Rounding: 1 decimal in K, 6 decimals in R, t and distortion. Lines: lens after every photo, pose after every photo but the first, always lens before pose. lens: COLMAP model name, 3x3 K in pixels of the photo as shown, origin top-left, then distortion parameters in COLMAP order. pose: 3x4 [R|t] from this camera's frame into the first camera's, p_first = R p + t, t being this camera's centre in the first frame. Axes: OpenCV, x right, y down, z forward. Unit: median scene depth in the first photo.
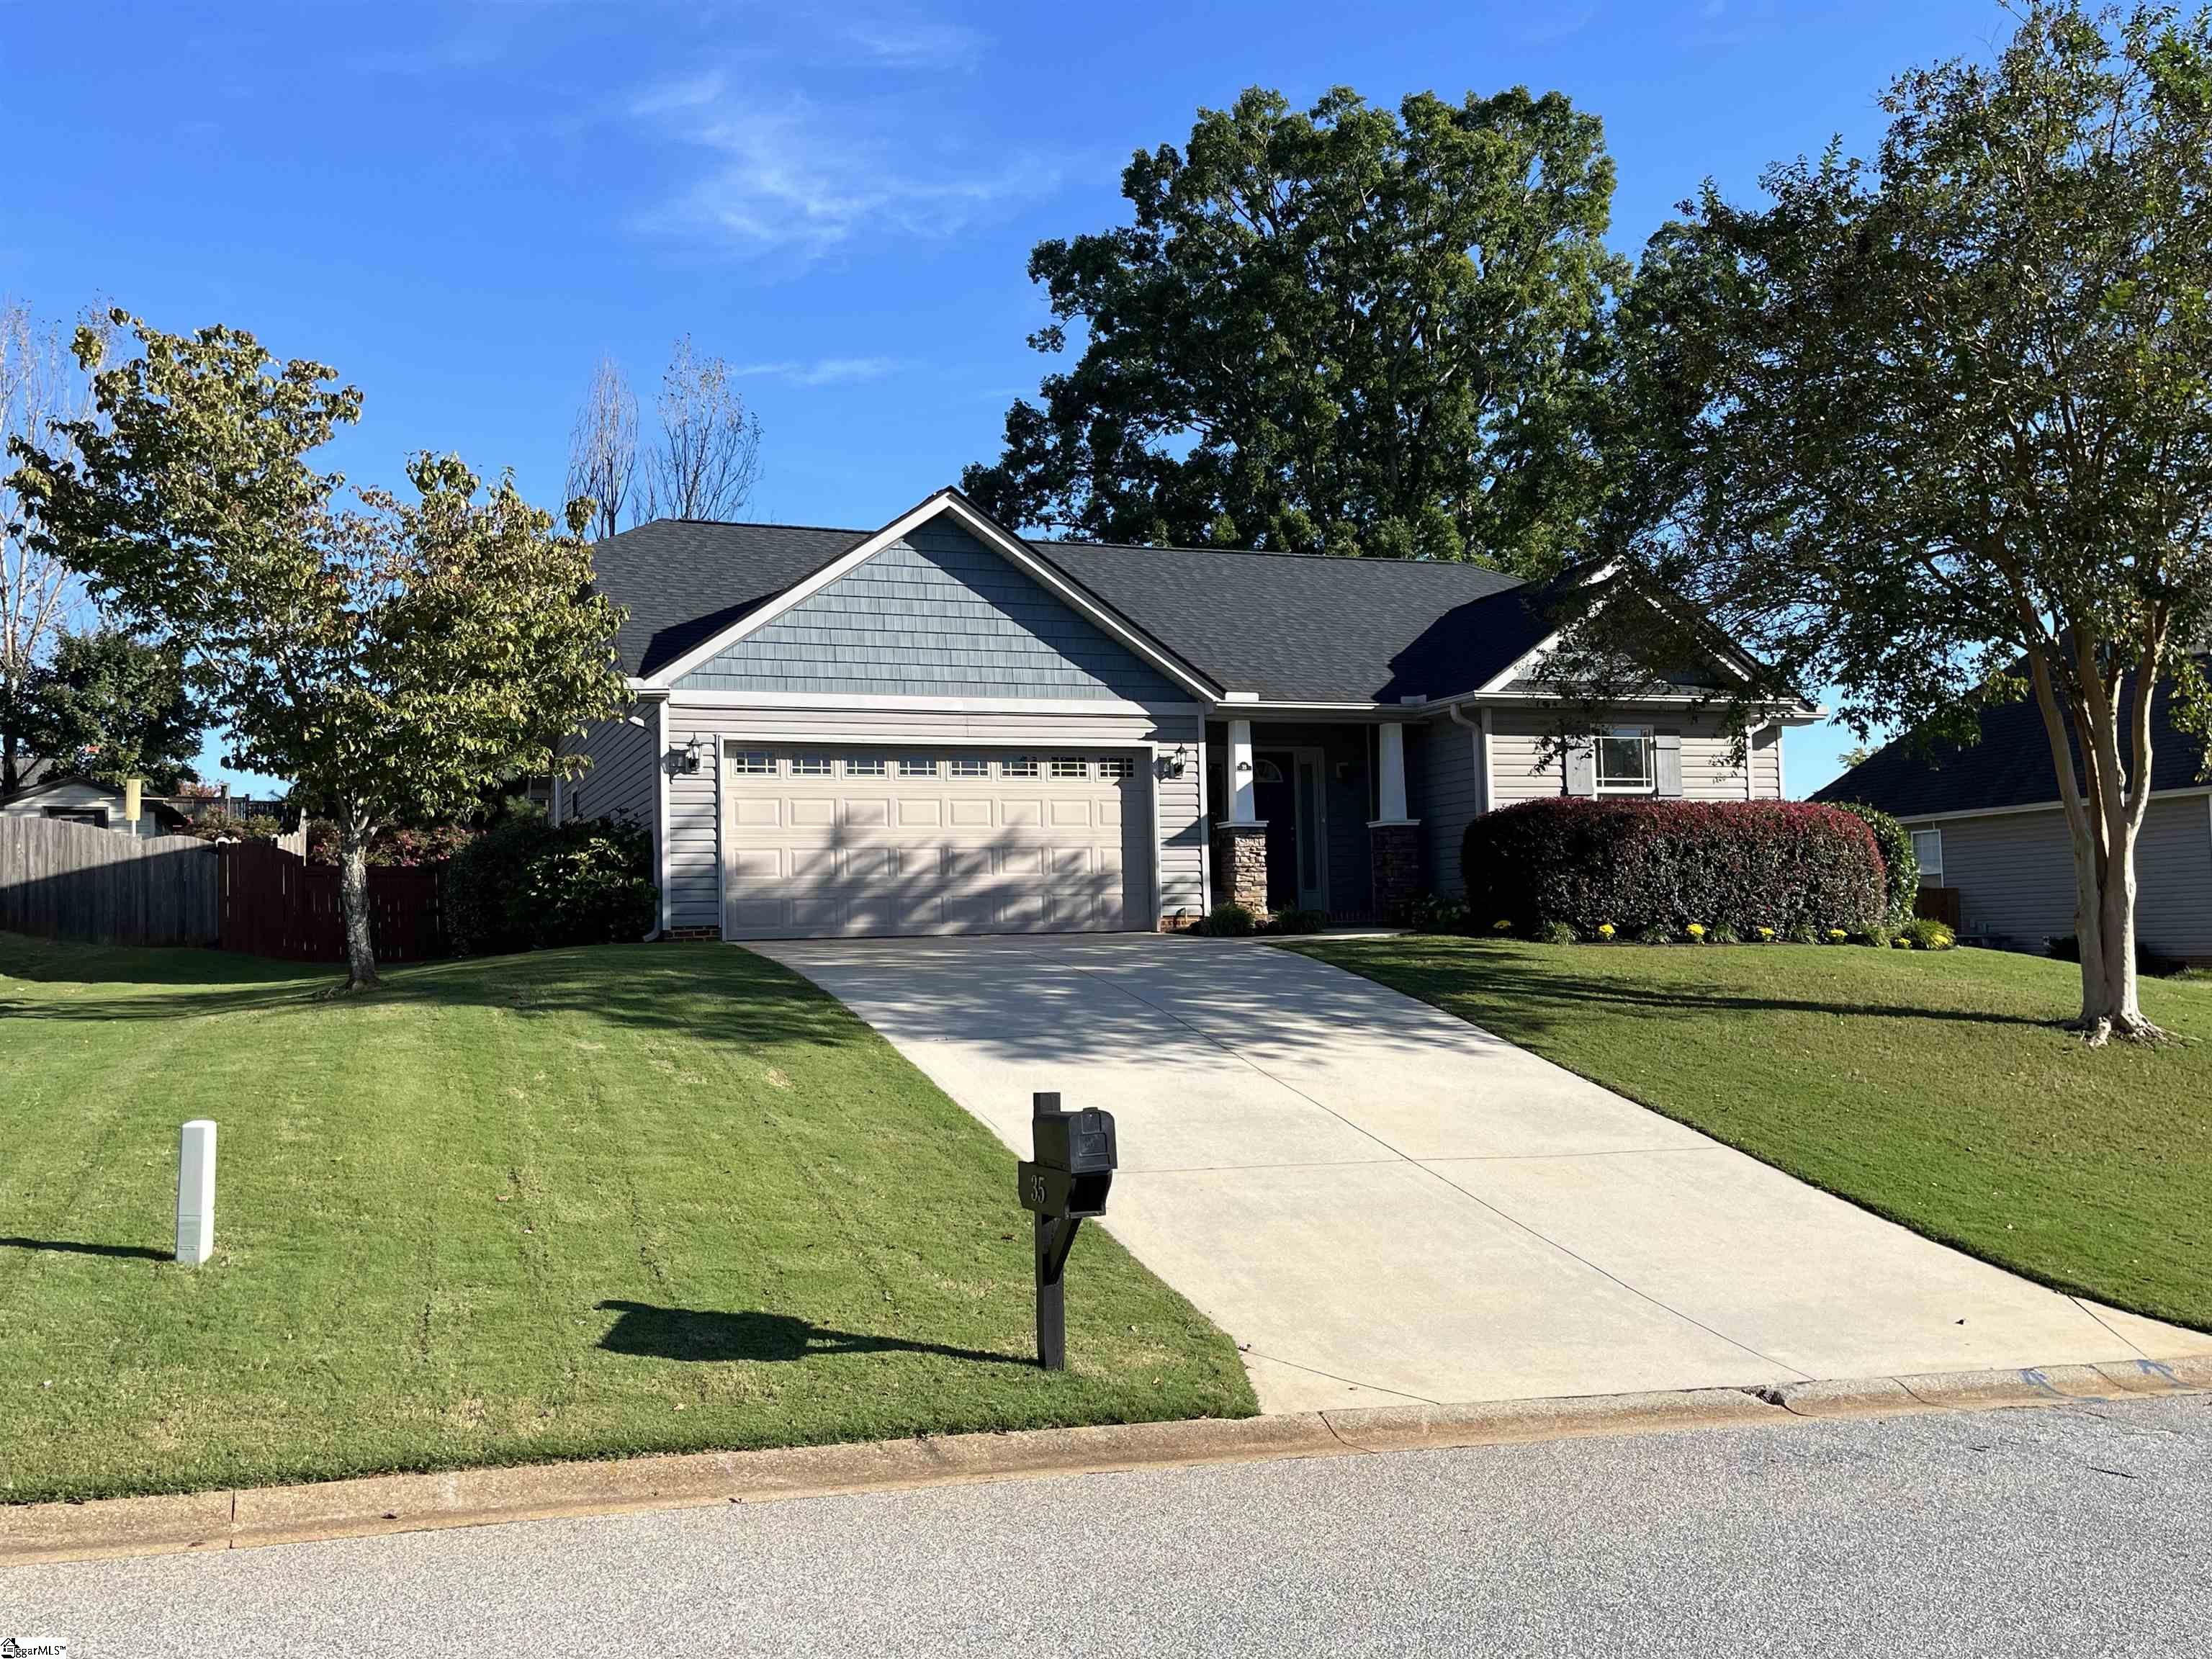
lens RADIAL K [[1900.5, 0, 1106.0], [0, 1900.5, 829.5], [0, 0, 1]] dist [0.096094, -0.127781]
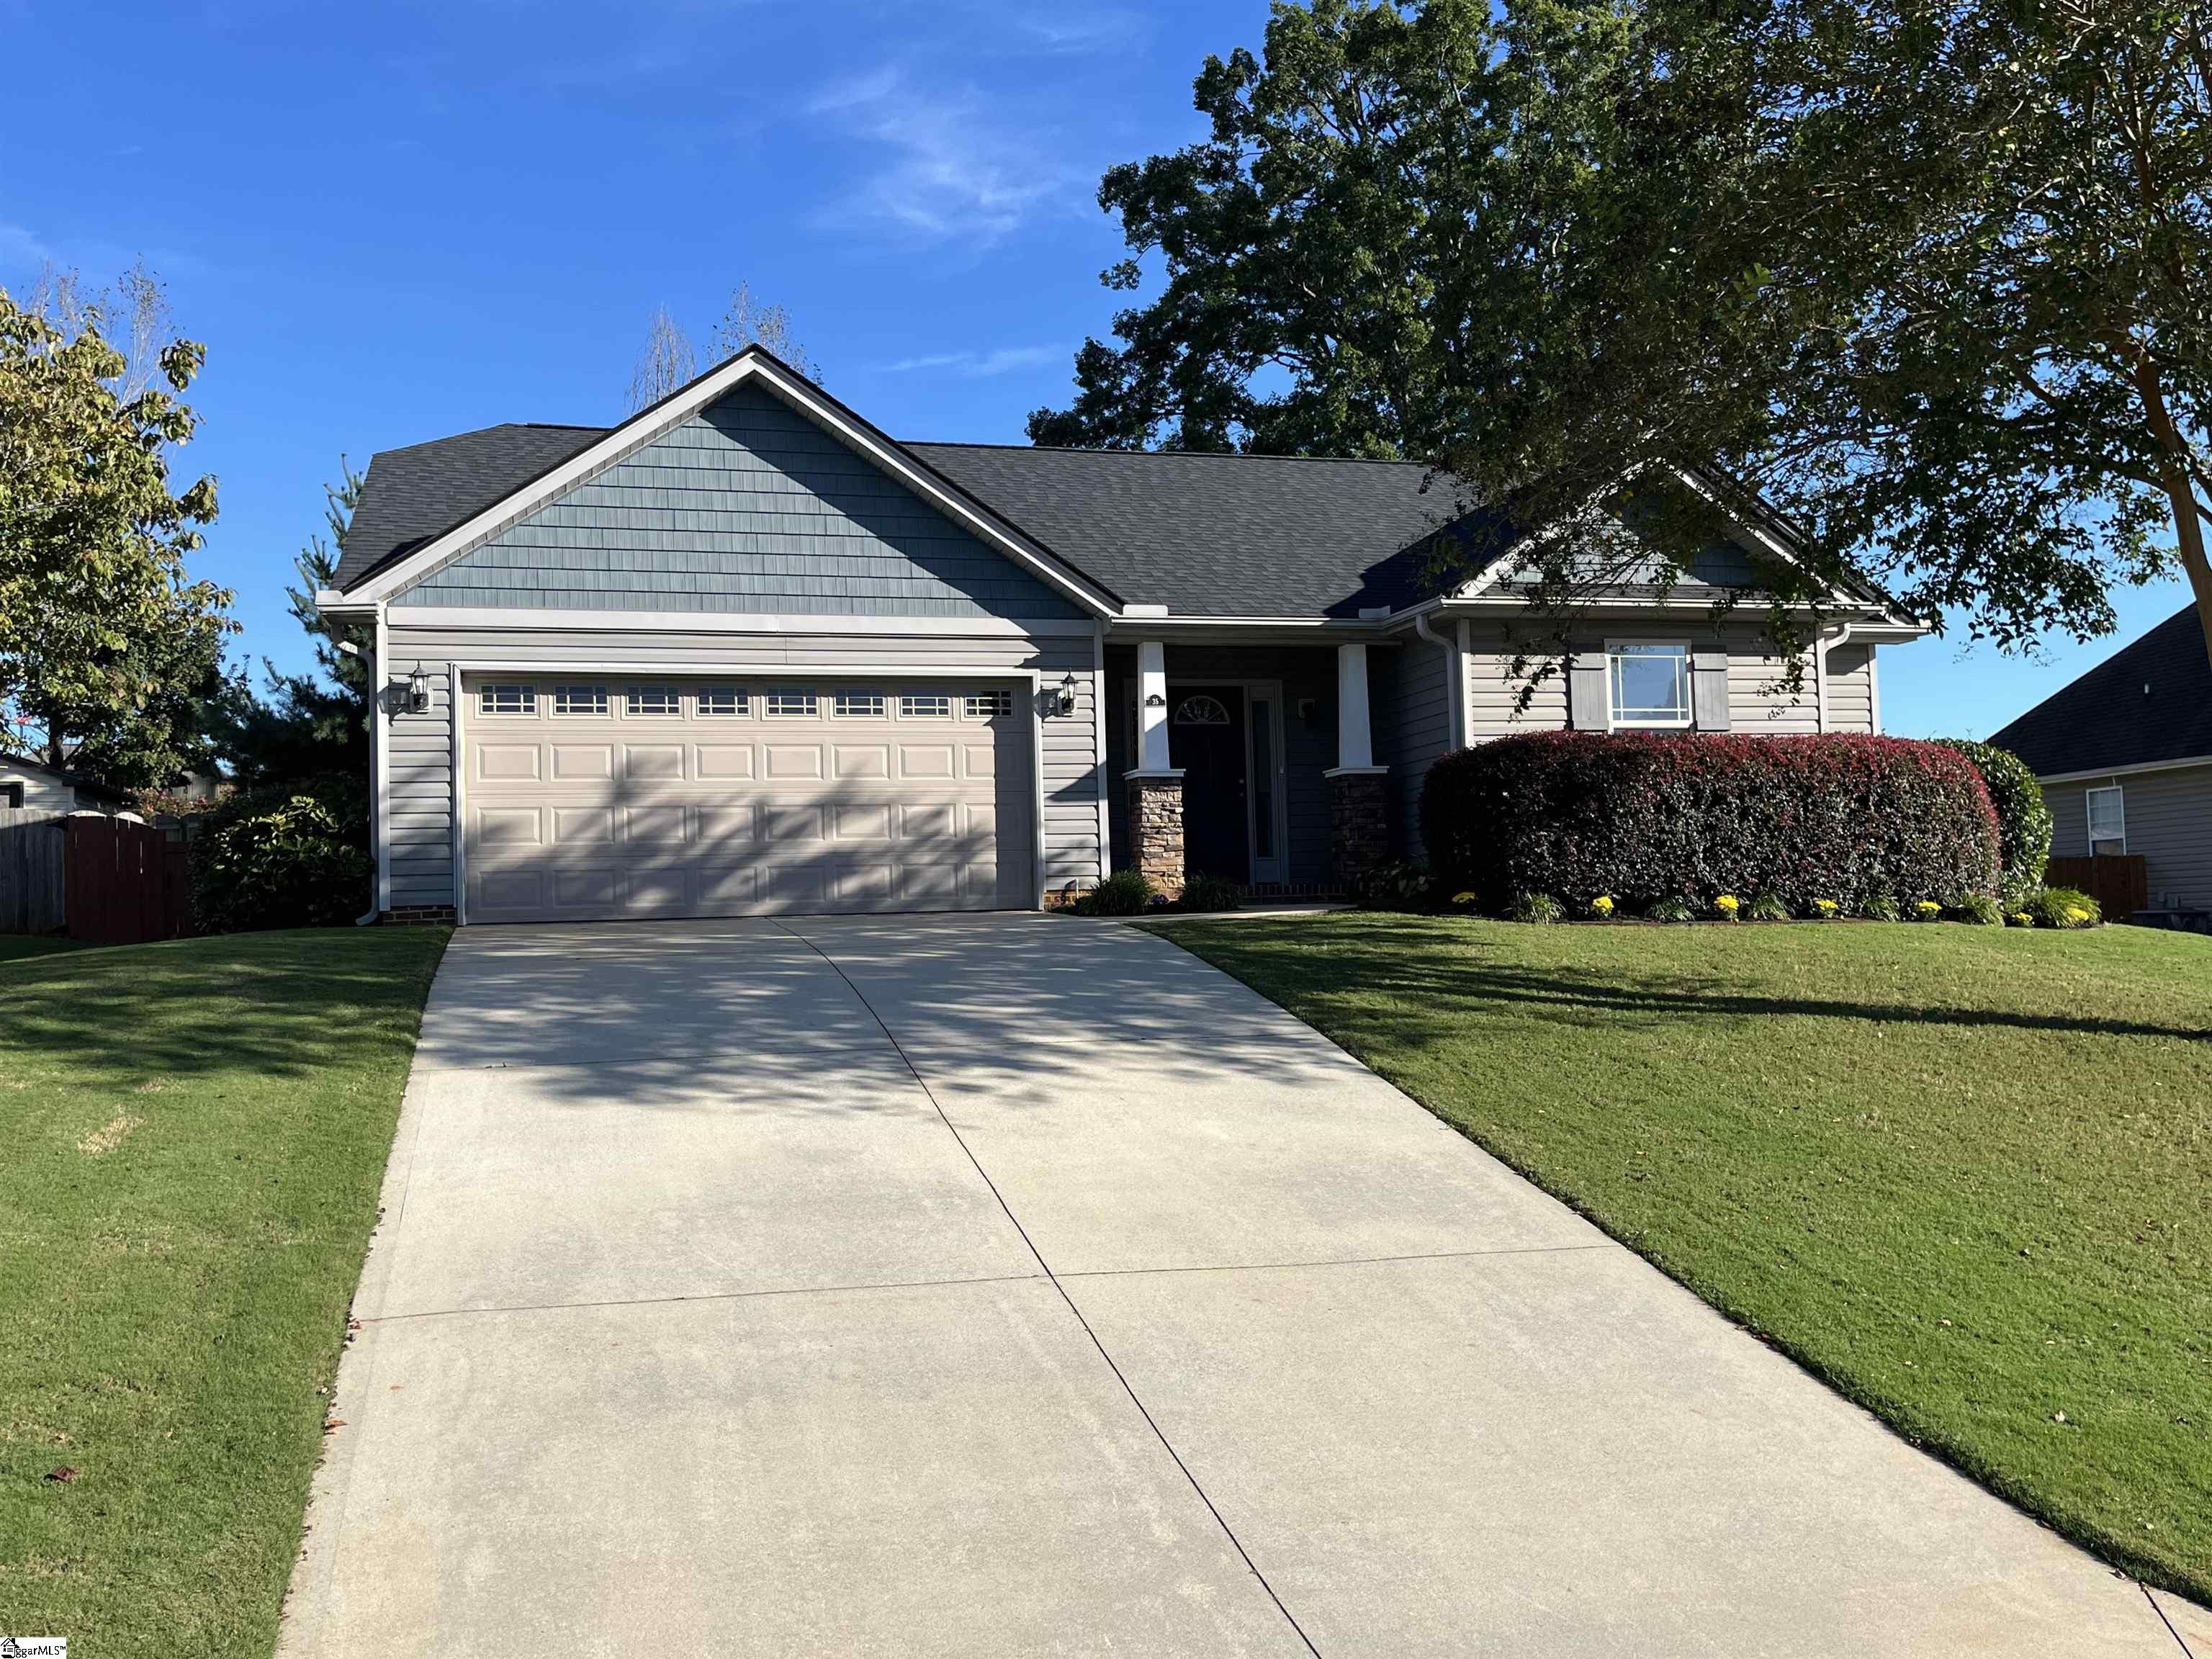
lens RADIAL K [[1900.5, 0, 1106.0], [0, 1900.5, 829.5], [0, 0, 1]] dist [0.096094, -0.127781]
pose [[0.995657, -0.009296, -0.092633, 0.131157], [0.010082, 0.999917, 0.008024, 0.014589], [0.092551, -0.008923, 0.995668, 0.222078]]
